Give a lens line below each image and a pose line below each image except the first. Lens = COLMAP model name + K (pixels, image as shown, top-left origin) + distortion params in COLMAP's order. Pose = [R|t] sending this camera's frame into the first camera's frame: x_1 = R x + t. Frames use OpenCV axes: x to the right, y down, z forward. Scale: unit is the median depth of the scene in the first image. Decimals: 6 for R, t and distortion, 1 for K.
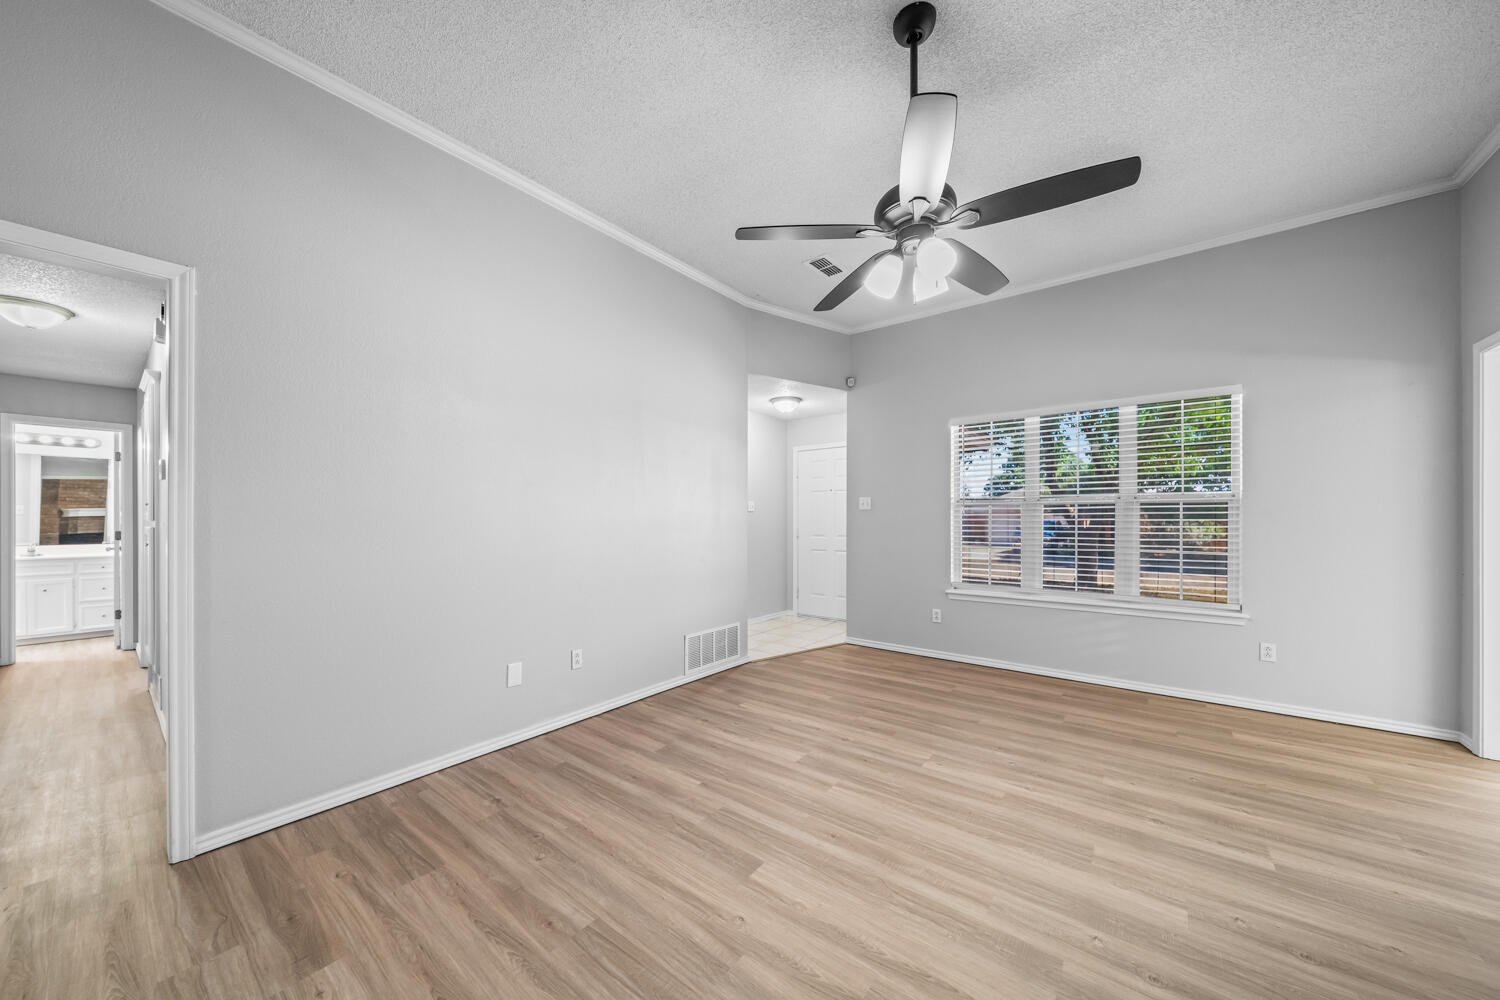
lens RADIAL K [[523.7, 0, 726.0], [0, 523.7, 519.1], [0, 0, 1]] dist [-0.009497, 0.000244]
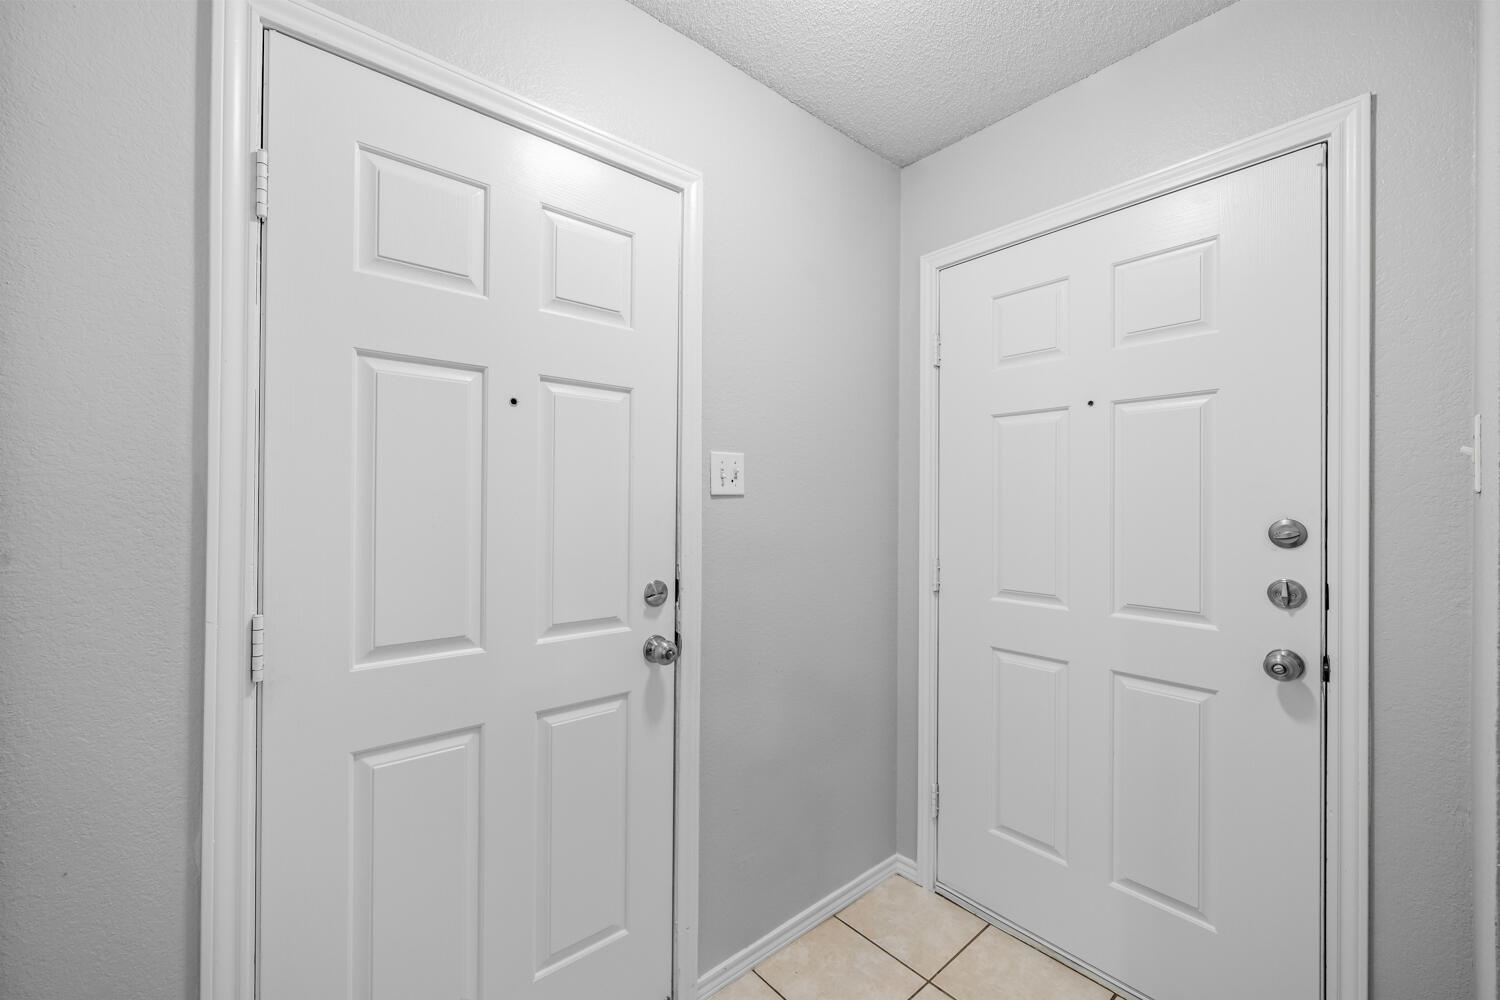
lens RADIAL K [[593.3, 0, 734.8], [0, 593.3, 502.6], [0, 0, 1]] dist [-0.000536, -0.000259]
pose [[0.981152, 0.003894, -0.193200, 0.194595], [-0.004300, 0.999989, -0.001682, -0.021659], [0.193191, 0.002481, 0.981158, 1.414727]]
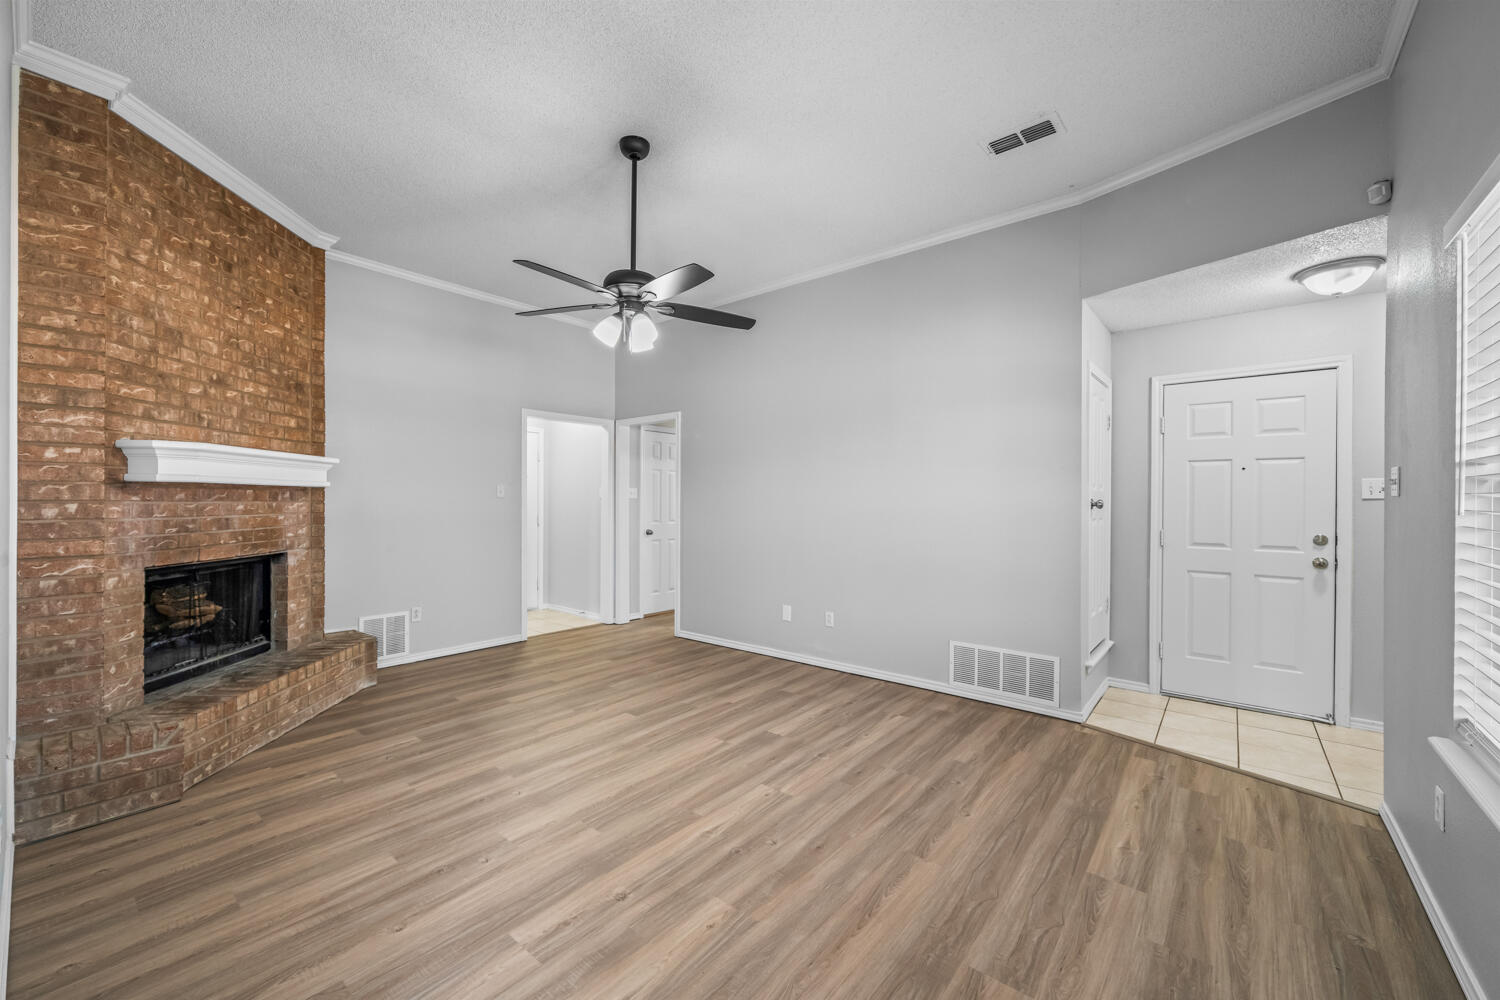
lens RADIAL K [[593.3, 0, 734.8], [0, 593.3, 502.6], [0, 0, 1]] dist [-0.000536, -0.000259]
pose [[-0.016555, 0.002478, -0.999860, 1.157525], [-0.003192, 0.999992, 0.002531, -0.021164], [0.999858, 0.003233, -0.016547, 0.787673]]
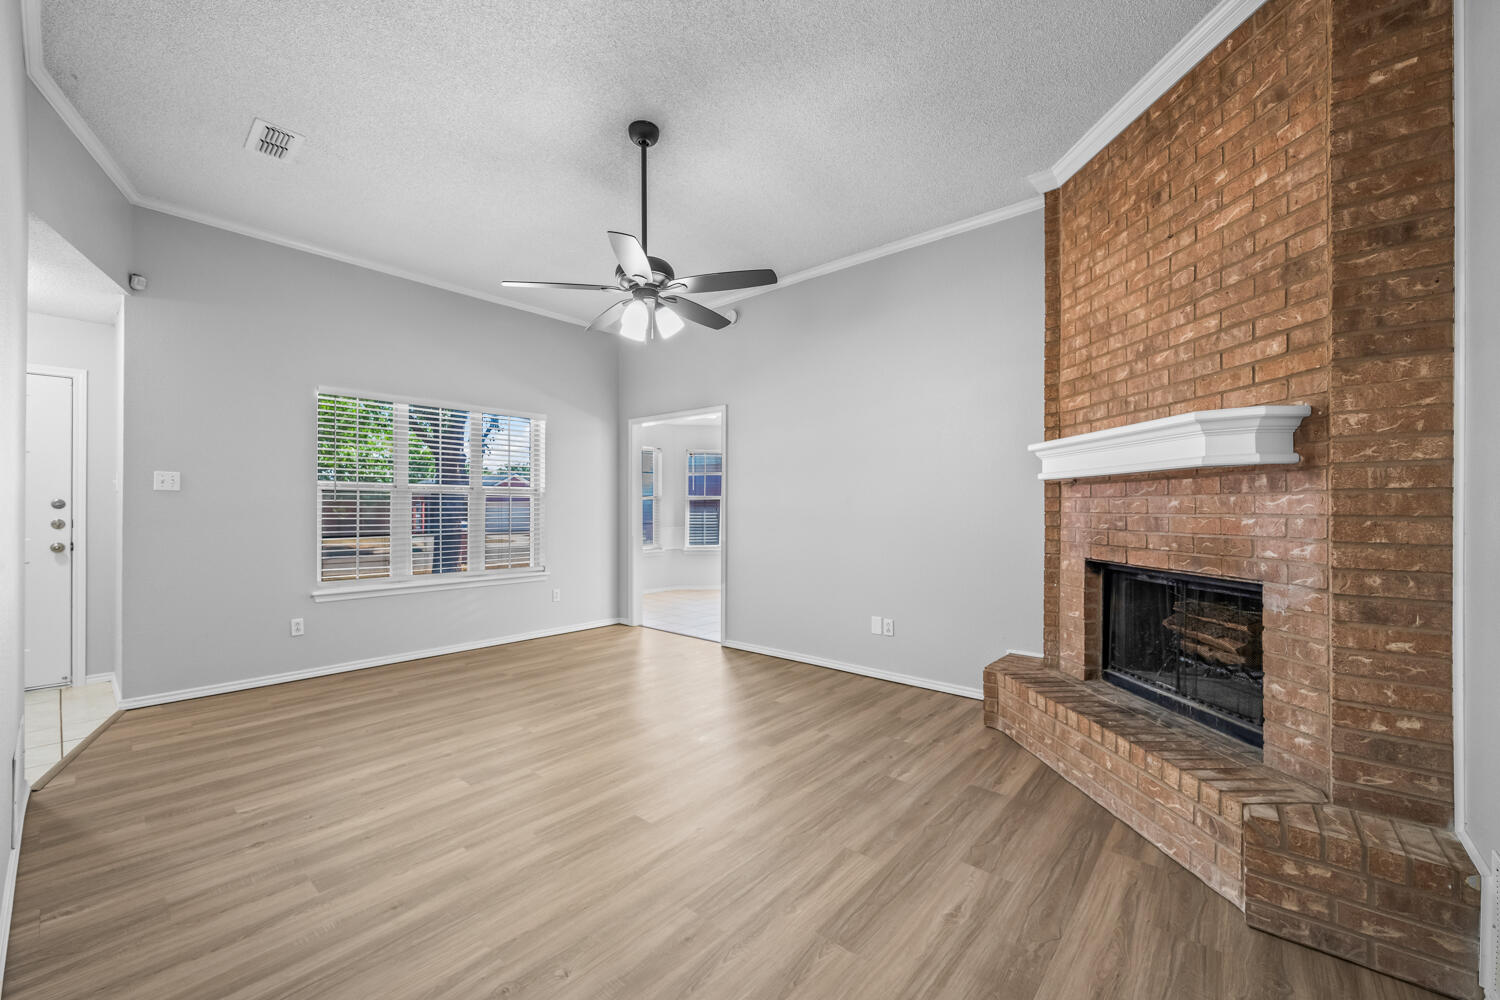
lens RADIAL K [[593.3, 0, 734.8], [0, 593.3, 502.6], [0, 0, 1]] dist [-0.000536, -0.000259]
pose [[0.035718, 0.010088, 0.999311, -0.697836], [-0.004280, 0.999941, -0.009941, 0.001834], [-0.999353, -0.003922, 0.035759, 0.435921]]
